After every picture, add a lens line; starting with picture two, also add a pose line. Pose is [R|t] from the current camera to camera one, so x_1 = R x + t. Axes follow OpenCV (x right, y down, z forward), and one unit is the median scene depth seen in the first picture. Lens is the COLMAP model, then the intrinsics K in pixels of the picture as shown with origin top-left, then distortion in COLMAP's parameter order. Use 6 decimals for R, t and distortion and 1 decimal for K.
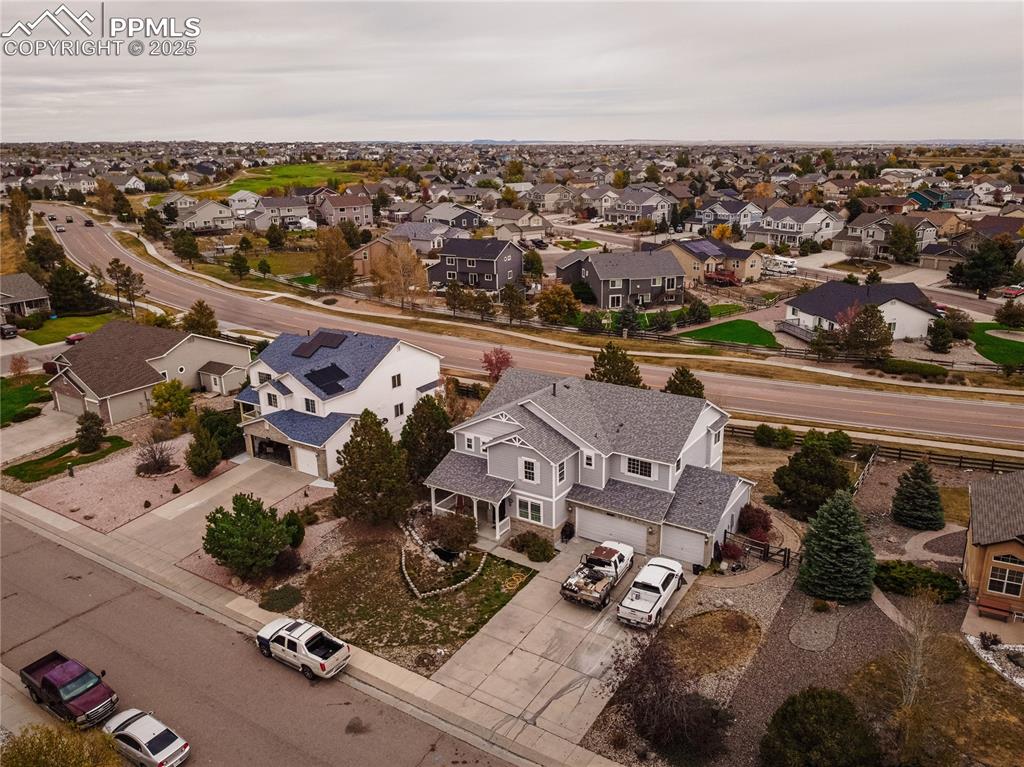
lens RADIAL K [[777.8, 0, 507.4], [0, 777.8, 379.5], [0, 0, 1]] dist [0.004048, -0.008198]
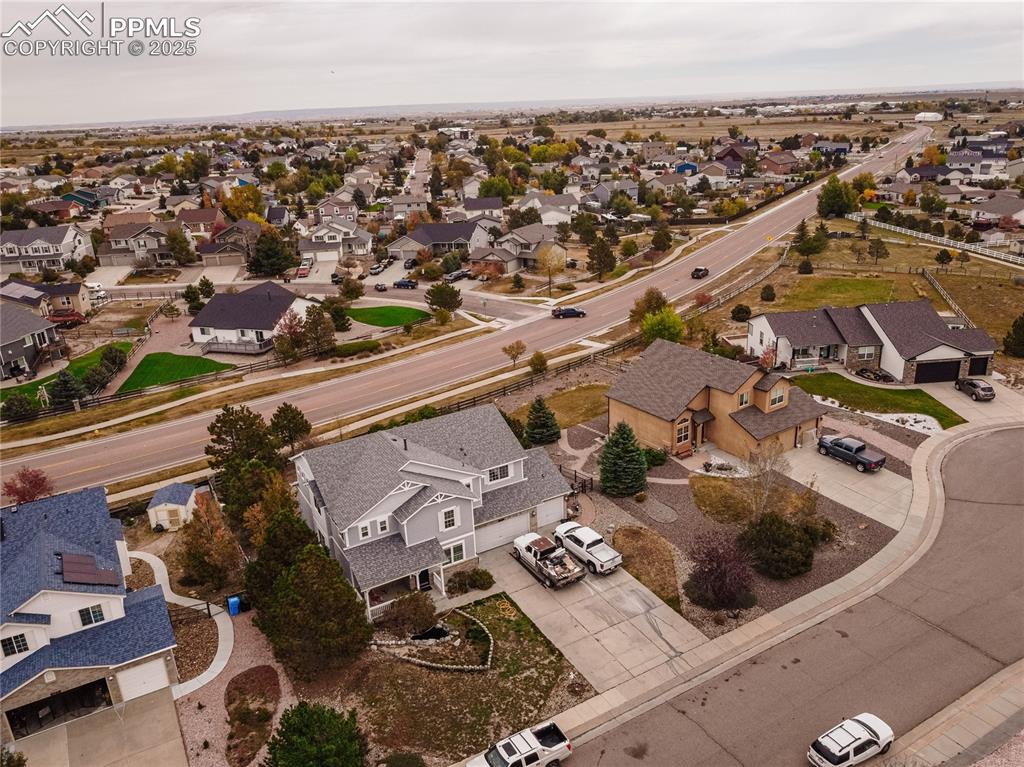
lens RADIAL K [[777.8, 0, 509.6], [0, 777.8, 371.0], [0, 0, 1]] dist [0.004048, -0.008198]
pose [[0.450832, -0.298953, 0.841057, -0.564232], [0.294408, 0.939321, 0.176069, -0.173300], [-0.842659, 0.168237, 0.511490, 0.257607]]
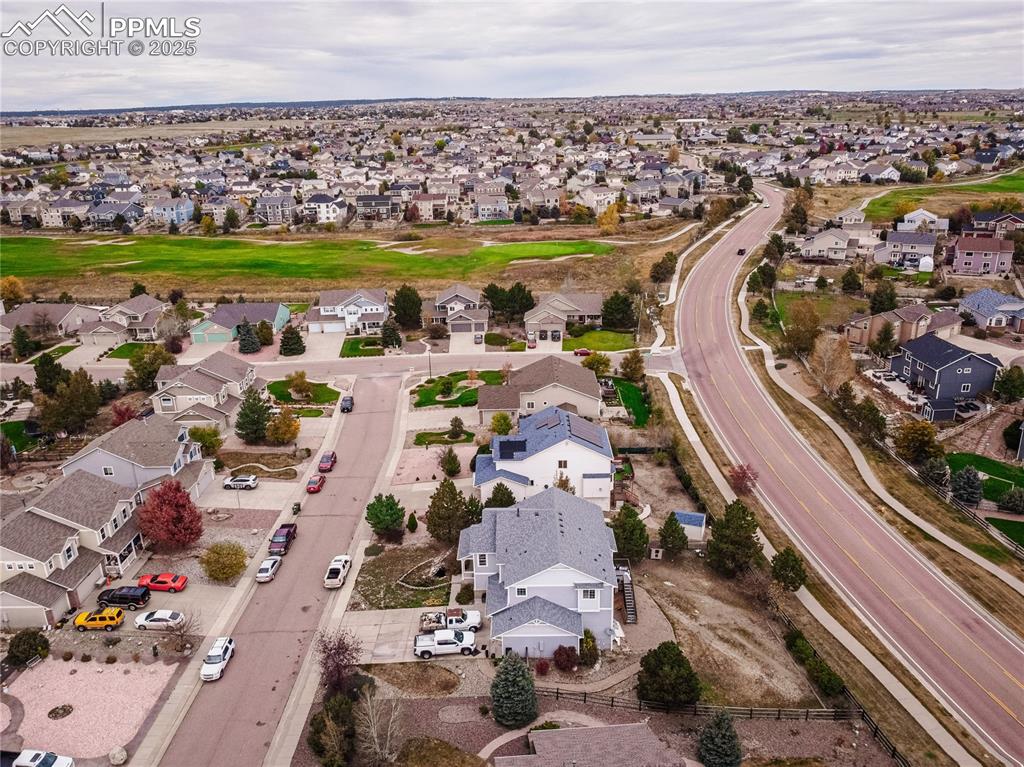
lens RADIAL K [[777.8, 0, 510.6], [0, 777.8, 382.4], [0, 0, 1]] dist [0.004048, -0.008198]
pose [[0.536748, 0.285015, -0.794146, 0.937760], [-0.227390, 0.955257, 0.189149, -0.405824], [0.812524, 0.079055, 0.577542, 0.058403]]
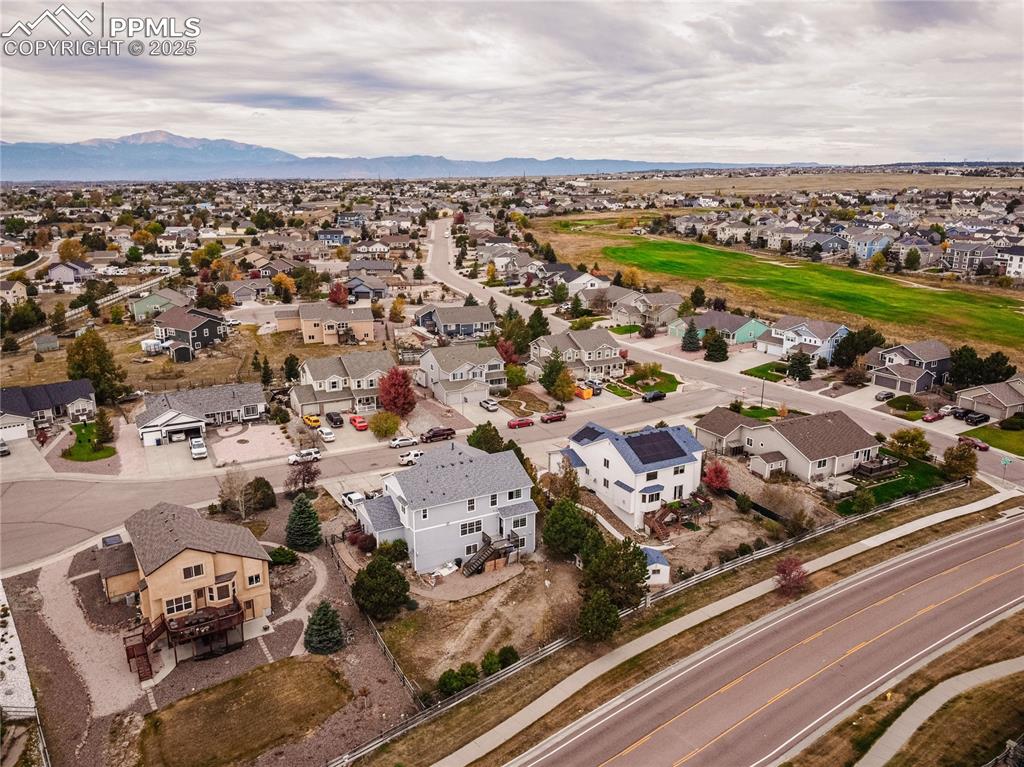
lens RADIAL K [[777.8, 0, 505.8], [0, 777.8, 381.6], [0, 0, 1]] dist [0.004048, -0.008198]
pose [[-0.472430, 0.246186, -0.846288, 1.176376], [-0.246357, 0.885040, 0.394984, -0.681293], [0.846238, 0.395091, -0.357470, 1.323323]]
